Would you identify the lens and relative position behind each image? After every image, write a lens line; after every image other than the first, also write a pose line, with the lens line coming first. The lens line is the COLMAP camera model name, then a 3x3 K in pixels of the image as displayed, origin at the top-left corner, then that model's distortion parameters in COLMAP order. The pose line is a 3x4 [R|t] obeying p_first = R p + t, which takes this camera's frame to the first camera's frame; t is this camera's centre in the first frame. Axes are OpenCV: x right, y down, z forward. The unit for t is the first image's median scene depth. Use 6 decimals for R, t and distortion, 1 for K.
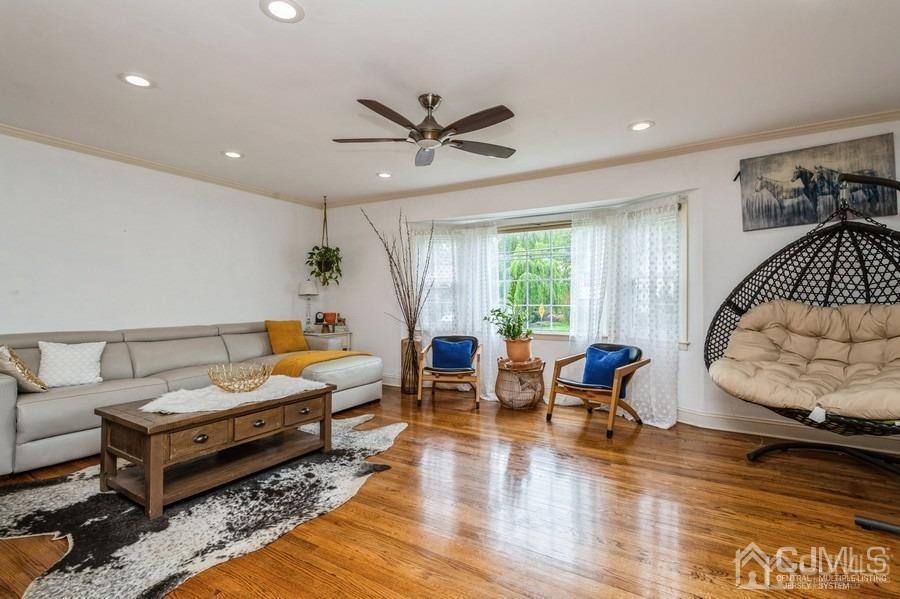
lens RADIAL K [[415.5, 0, 452.9], [0, 415.5, 304.5], [0, 0, 1]] dist [0.018501, -0.005796]
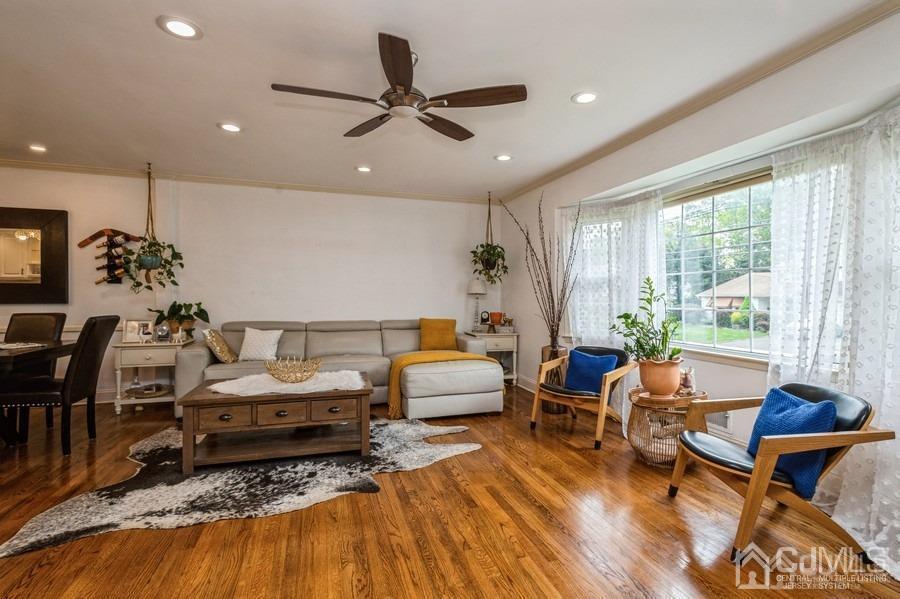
lens RADIAL K [[415.5, 0, 456.7], [0, 415.5, 303.5], [0, 0, 1]] dist [0.018501, -0.005796]
pose [[0.759805, 0.014915, -0.649979, 0.436433], [-0.012269, 0.999888, 0.008602, -0.013809], [0.650035, 0.001438, 0.759903, 0.348350]]
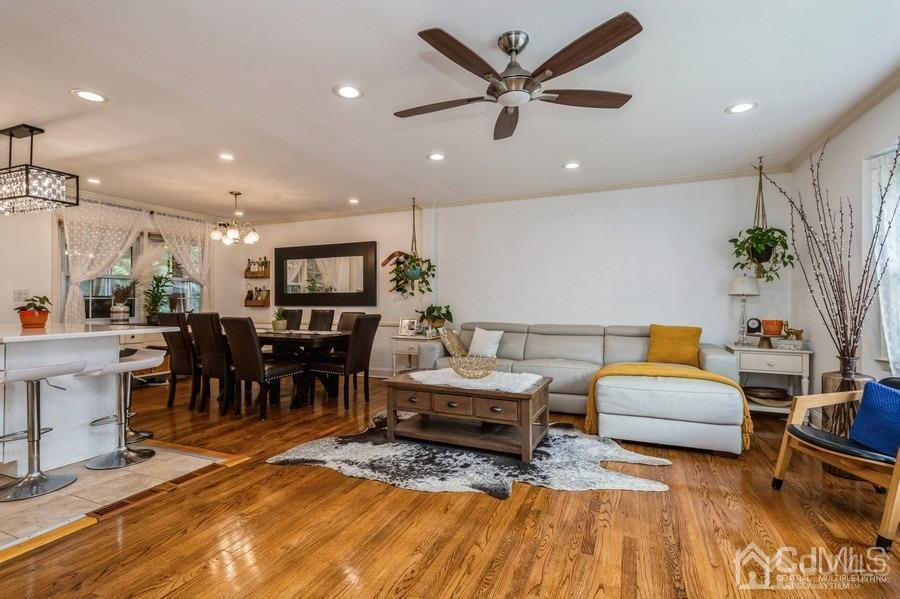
lens RADIAL K [[415.5, 0, 458.7], [0, 415.5, 302.5], [0, 0, 1]] dist [0.018501, -0.005796]
pose [[0.151308, 0.001844, -0.988485, 0.539126], [-0.010280, 0.999947, 0.000292, -0.007308], [0.988433, 0.010118, 0.151319, 0.619907]]
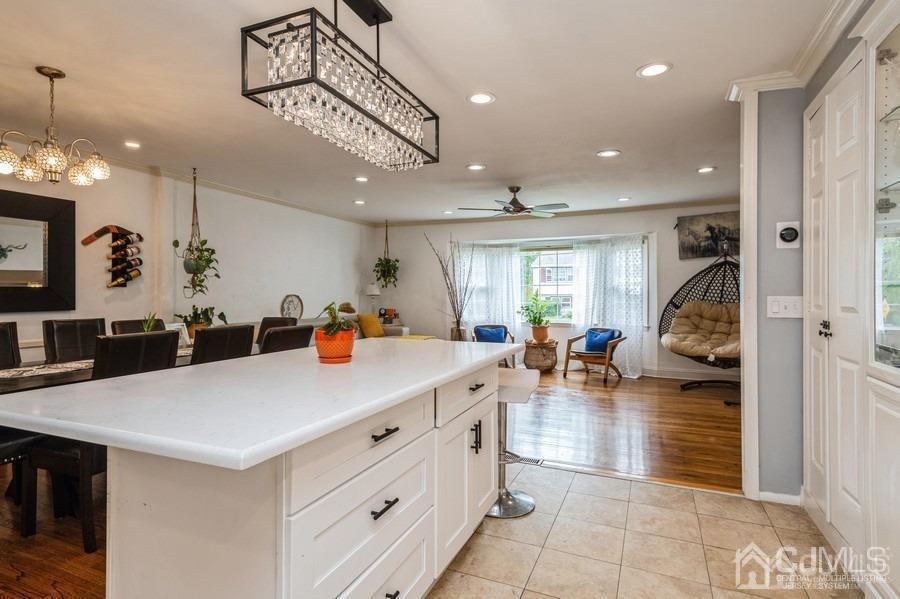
lens RADIAL K [[441.1, 0, 458.1], [0, 441.1, 298.7], [0, 0, 1]] dist [0.012873, 0.000275]
pose [[0.991956, -0.001473, 0.126577, -0.423434], [0.001736, 0.999997, -0.001968, -0.014588], [-0.126573, 0.002172, 0.991955, -0.666404]]
